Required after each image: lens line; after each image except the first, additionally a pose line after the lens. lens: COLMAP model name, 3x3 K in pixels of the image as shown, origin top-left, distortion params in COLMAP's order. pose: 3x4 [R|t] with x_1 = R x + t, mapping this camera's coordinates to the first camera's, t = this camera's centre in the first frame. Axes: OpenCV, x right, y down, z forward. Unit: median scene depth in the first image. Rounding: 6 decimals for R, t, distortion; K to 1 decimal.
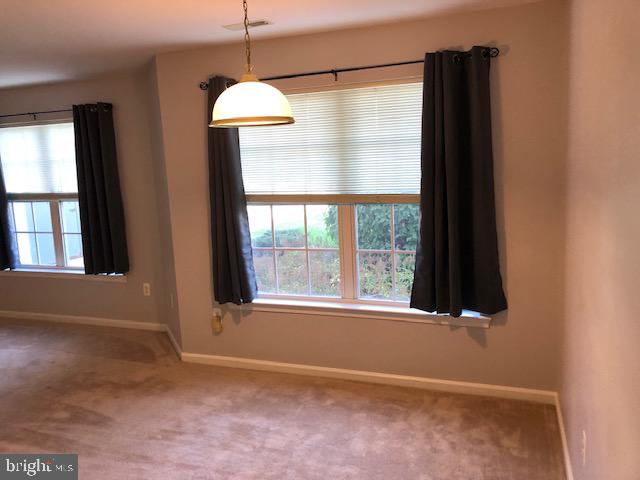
lens RADIAL K [[516.1, 0, 318.2], [0, 516.1, 244.3], [0, 0, 1]] dist [0.000933, -0.006880]
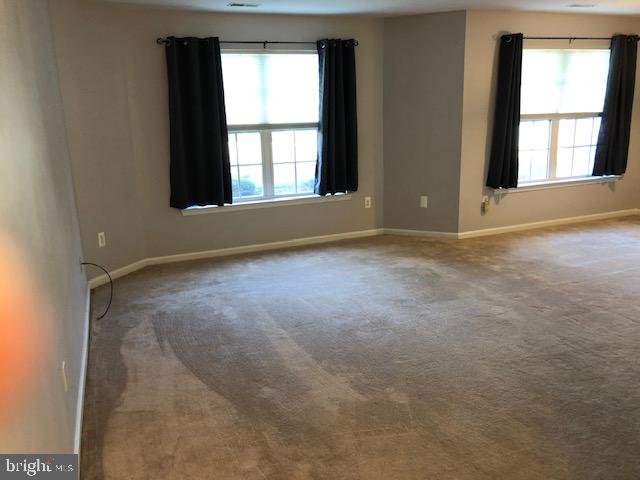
lens RADIAL K [[516.1, 0, 305.6], [0, 516.1, 240.4], [0, 0, 1]] dist [0.000933, -0.006880]
pose [[0.752049, -0.161599, 0.638990, -1.343555], [0.105317, 0.986484, 0.125529, 0.009660], [-0.650639, -0.027108, 0.758904, 0.197654]]
